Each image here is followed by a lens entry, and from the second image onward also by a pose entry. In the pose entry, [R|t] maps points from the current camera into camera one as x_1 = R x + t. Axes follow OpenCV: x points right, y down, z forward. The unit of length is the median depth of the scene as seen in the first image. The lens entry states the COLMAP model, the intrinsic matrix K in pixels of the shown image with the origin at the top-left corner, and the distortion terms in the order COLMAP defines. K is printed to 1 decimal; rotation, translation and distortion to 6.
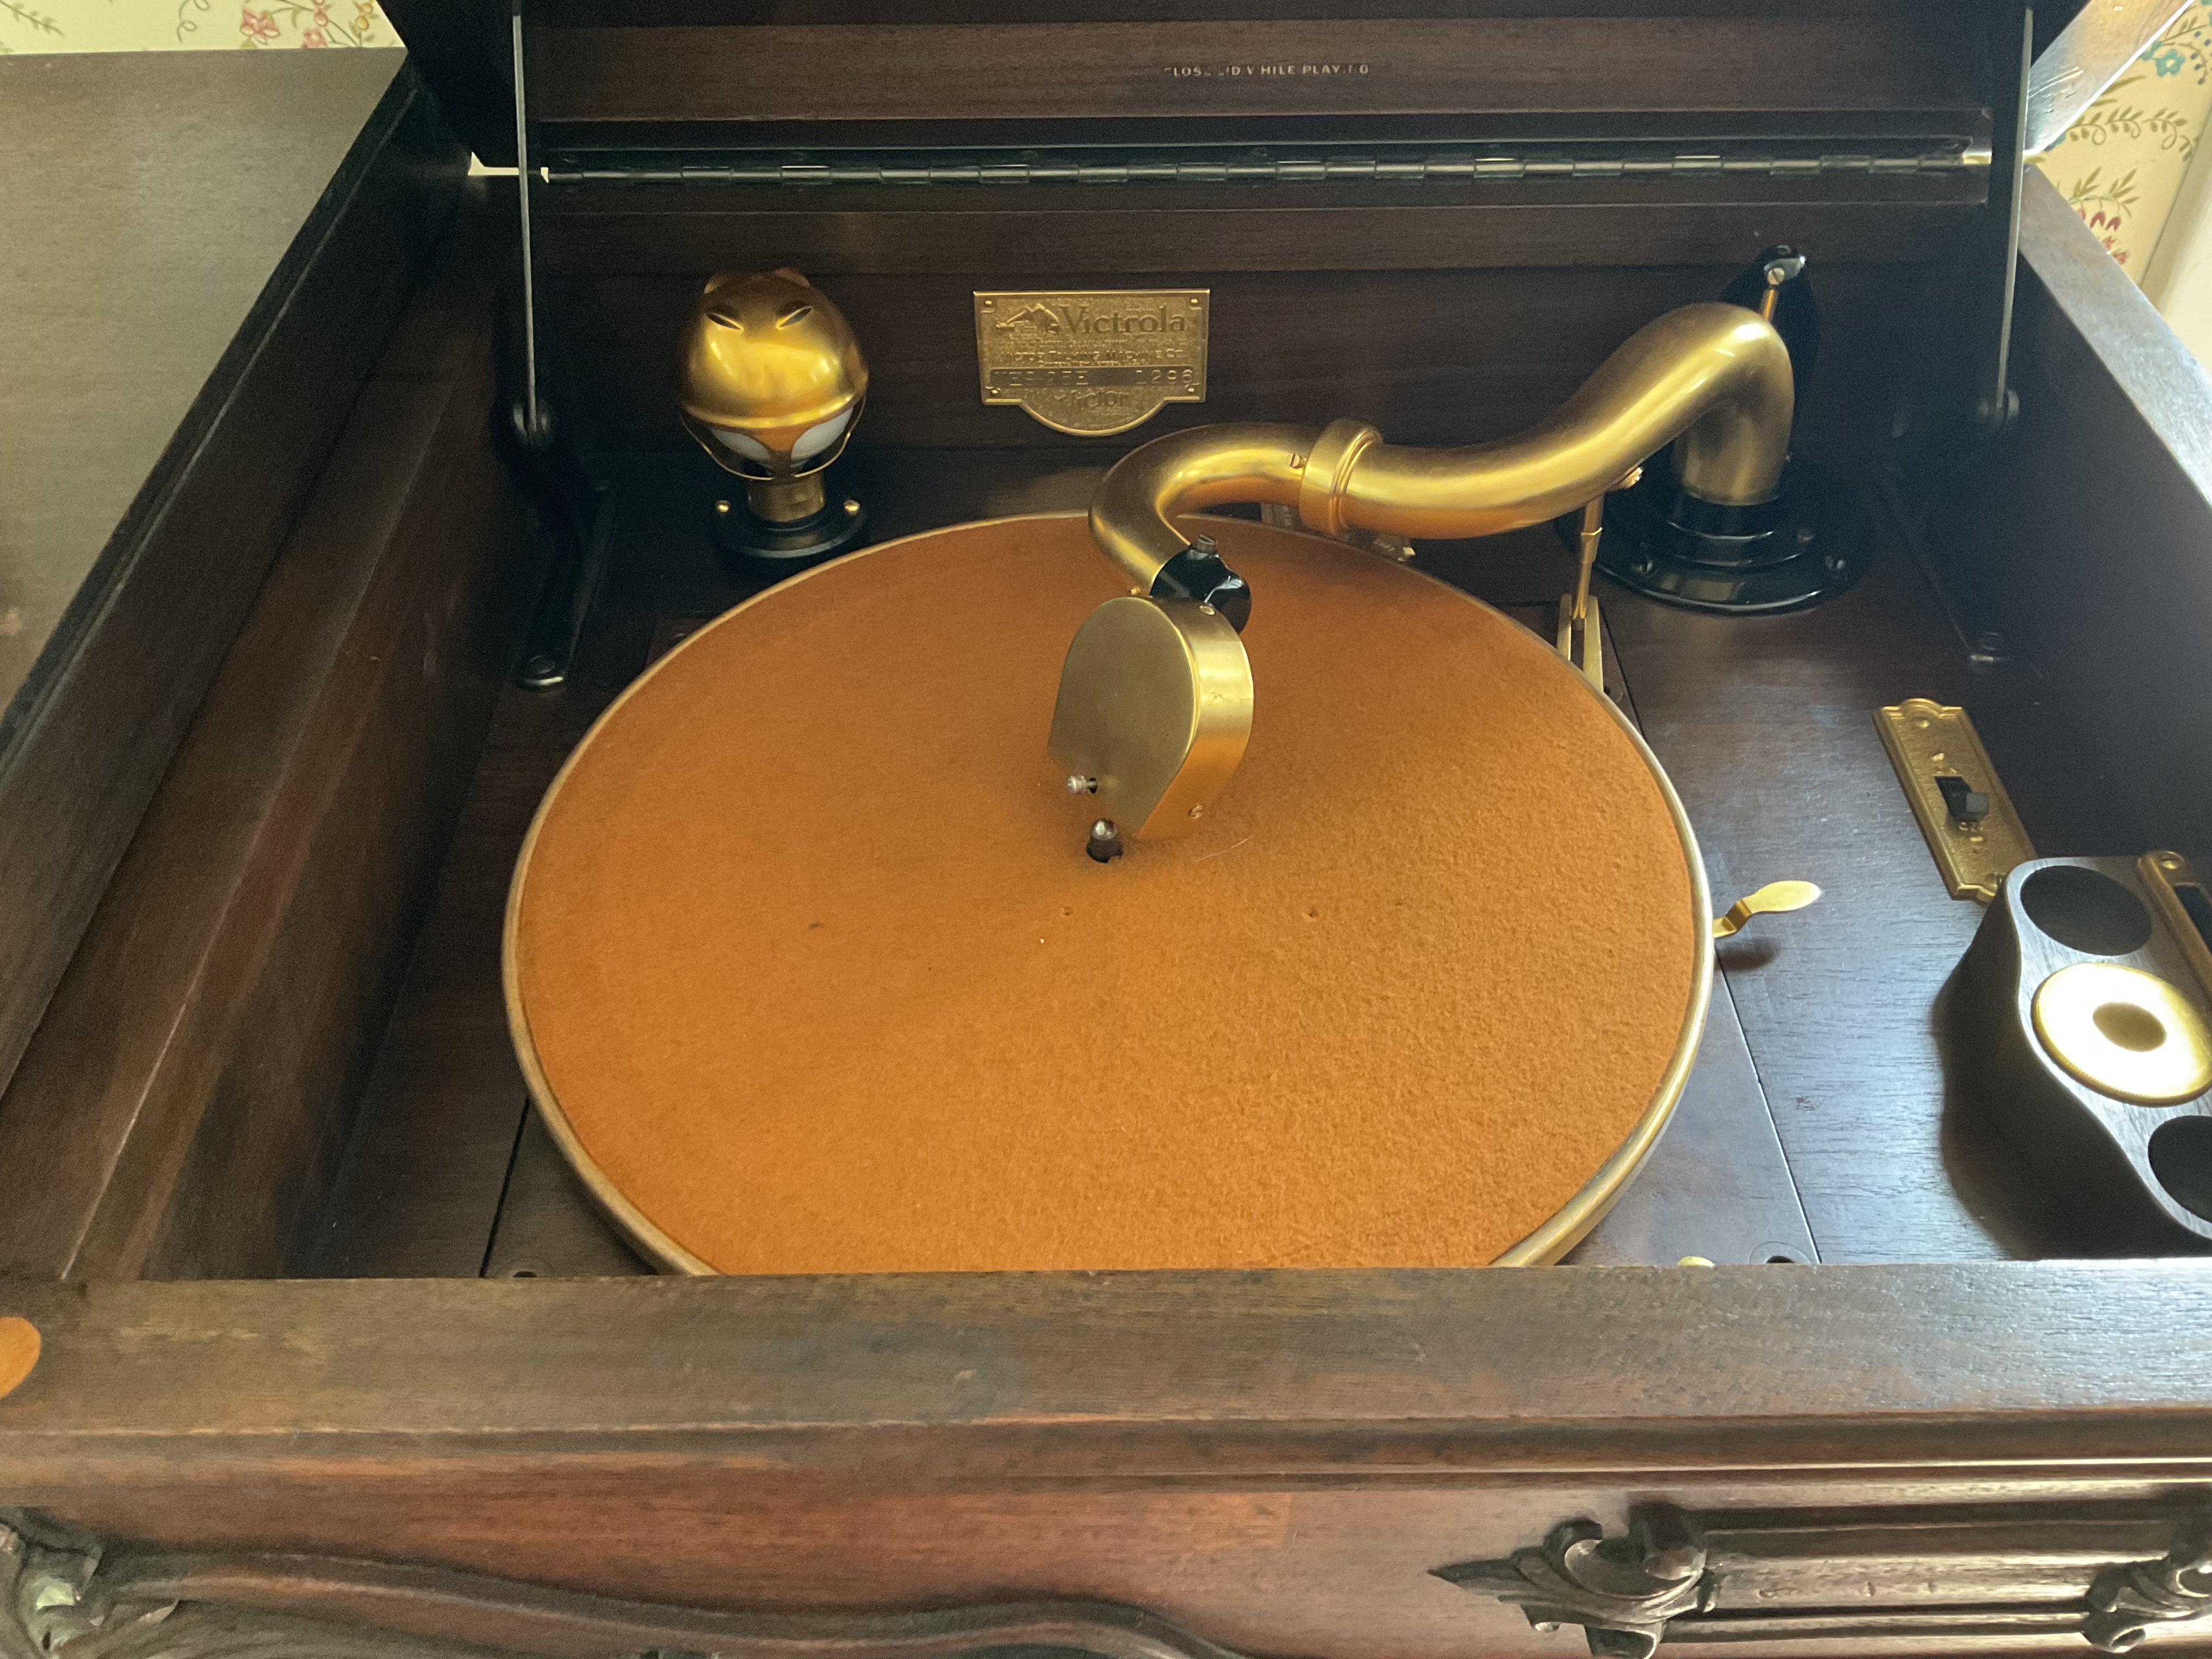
lens RADIAL K [[1869.1, 0, 1106.0], [0, 1869.1, 829.5], [0, 0, 1]] dist [0.103220, -0.220131]
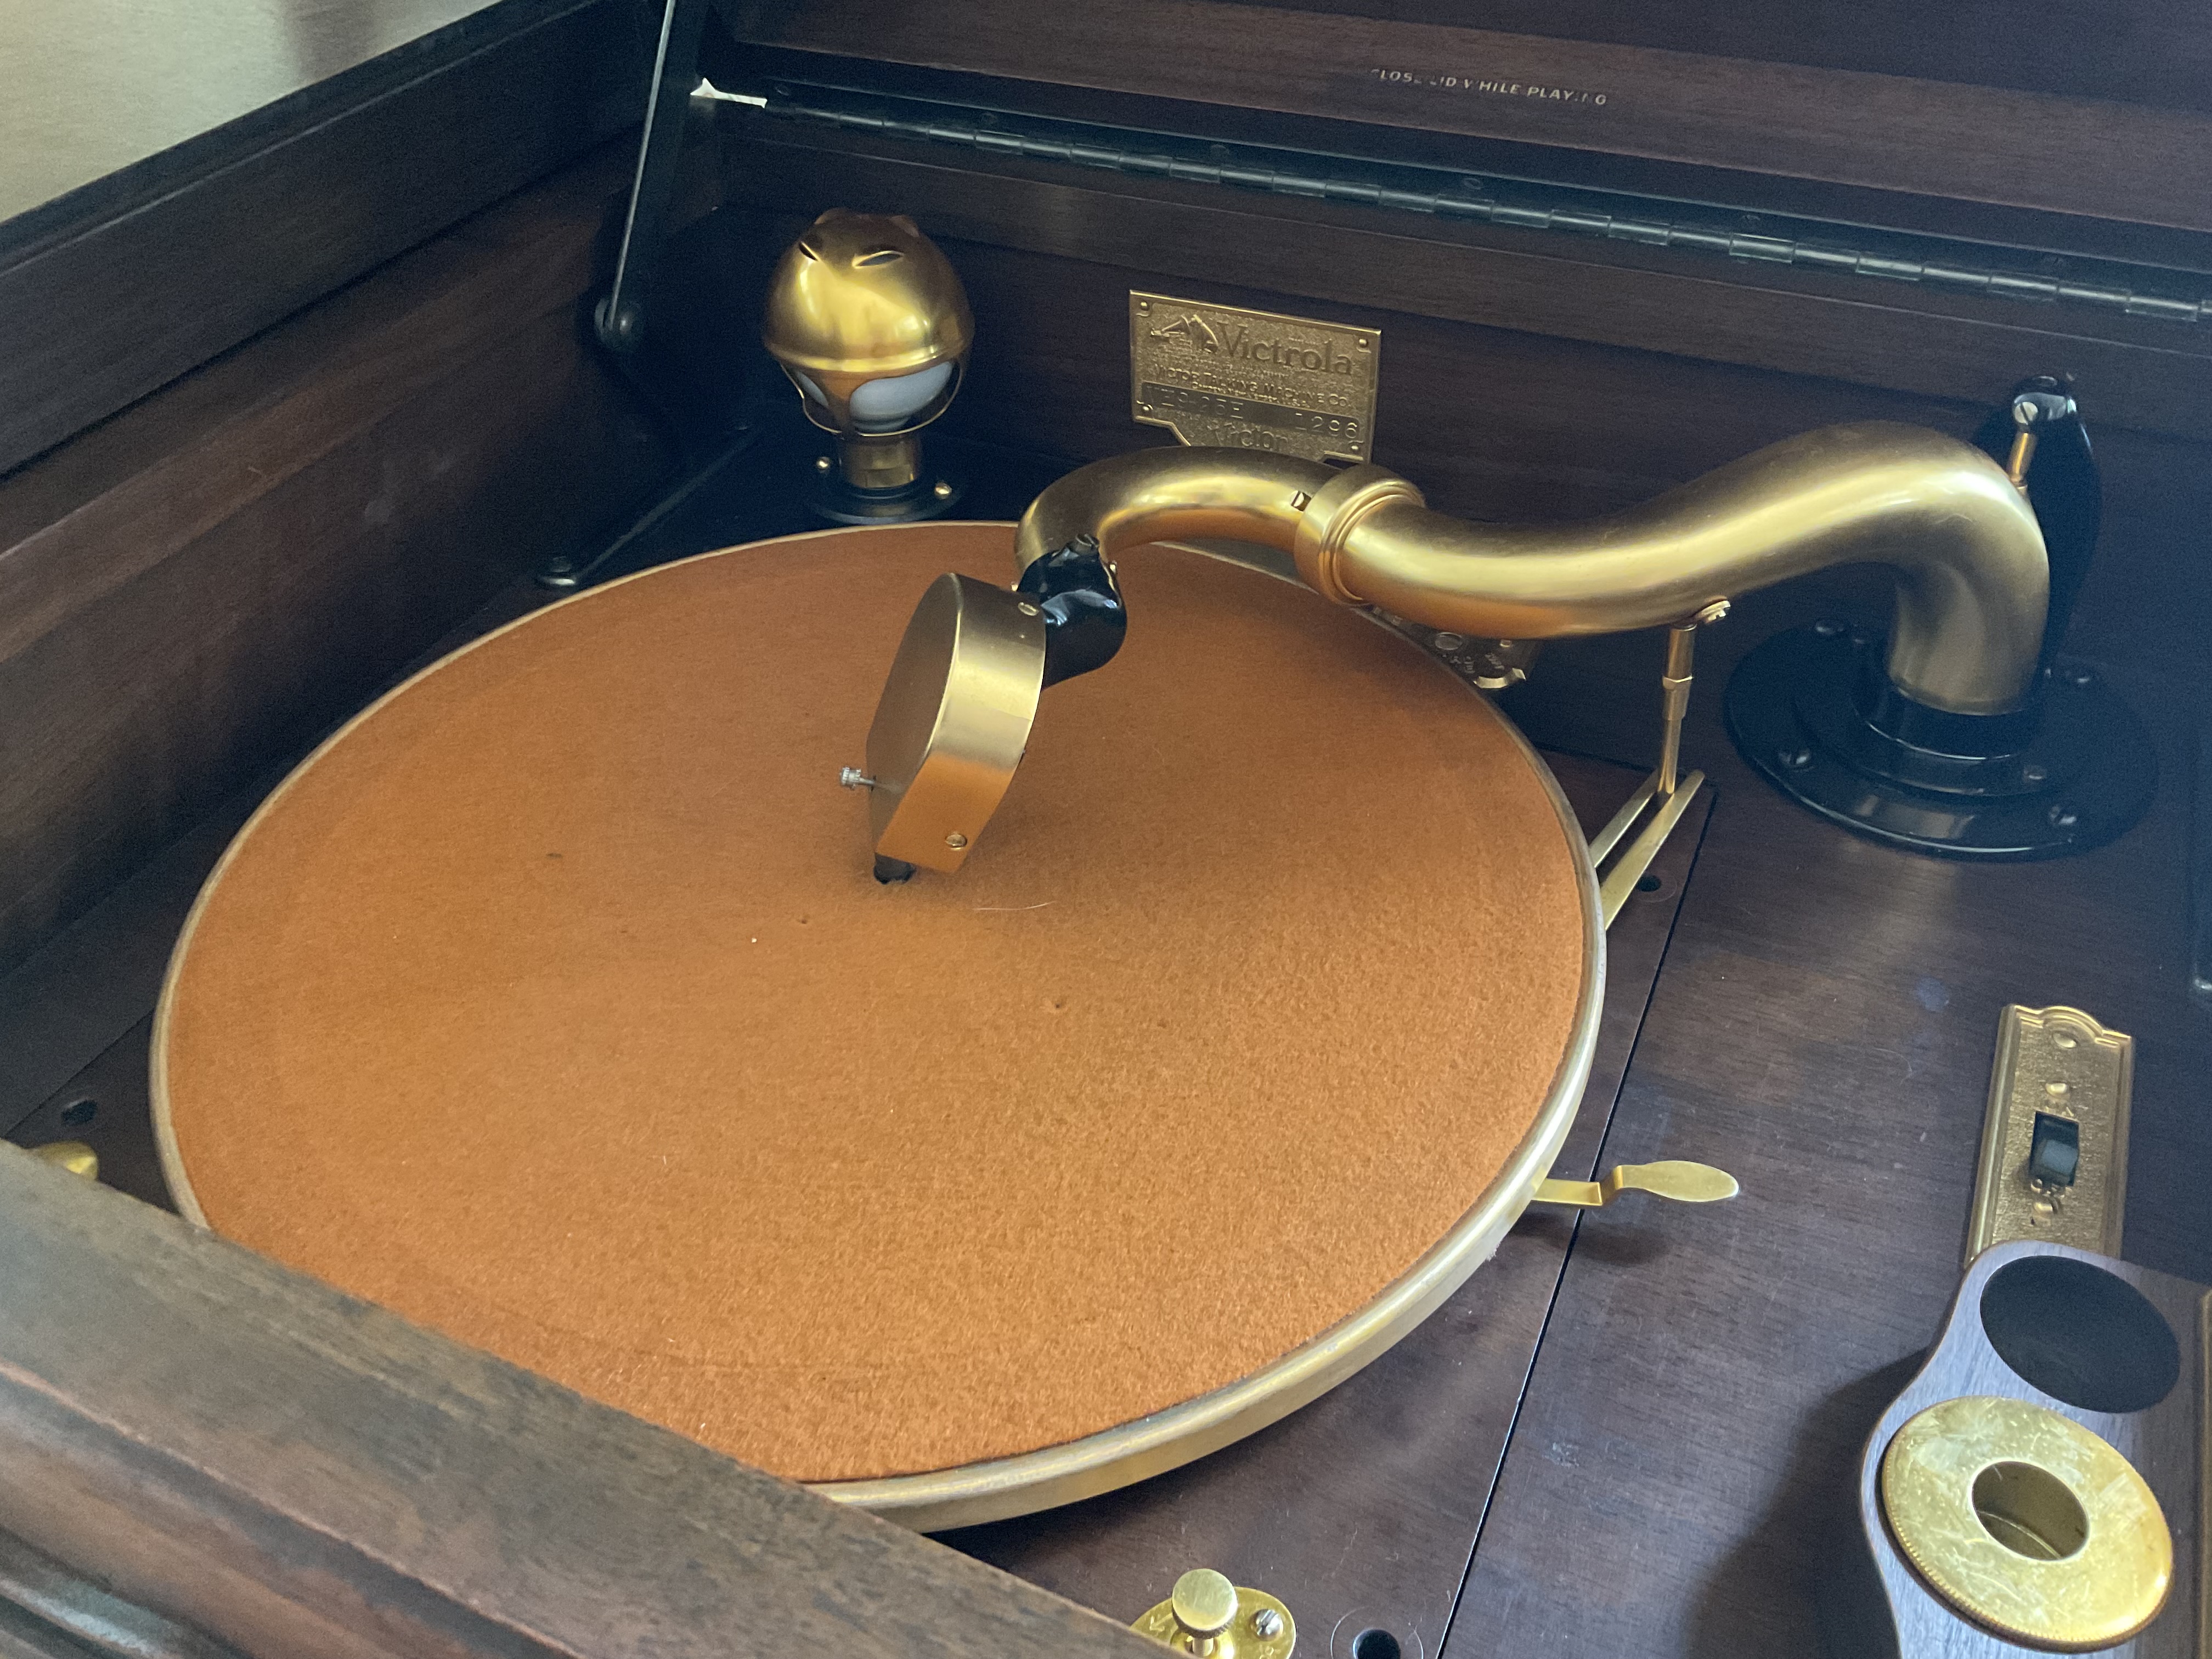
lens RADIAL K [[1869.1, 0, 1106.0], [0, 1869.1, 829.5], [0, 0, 1]] dist [0.103220, -0.220131]
pose [[0.903139, 0.258483, -0.342820, 0.307527], [-0.286709, 0.957435, -0.033421, -0.004970], [0.319589, 0.128473, 0.938806, 0.191394]]
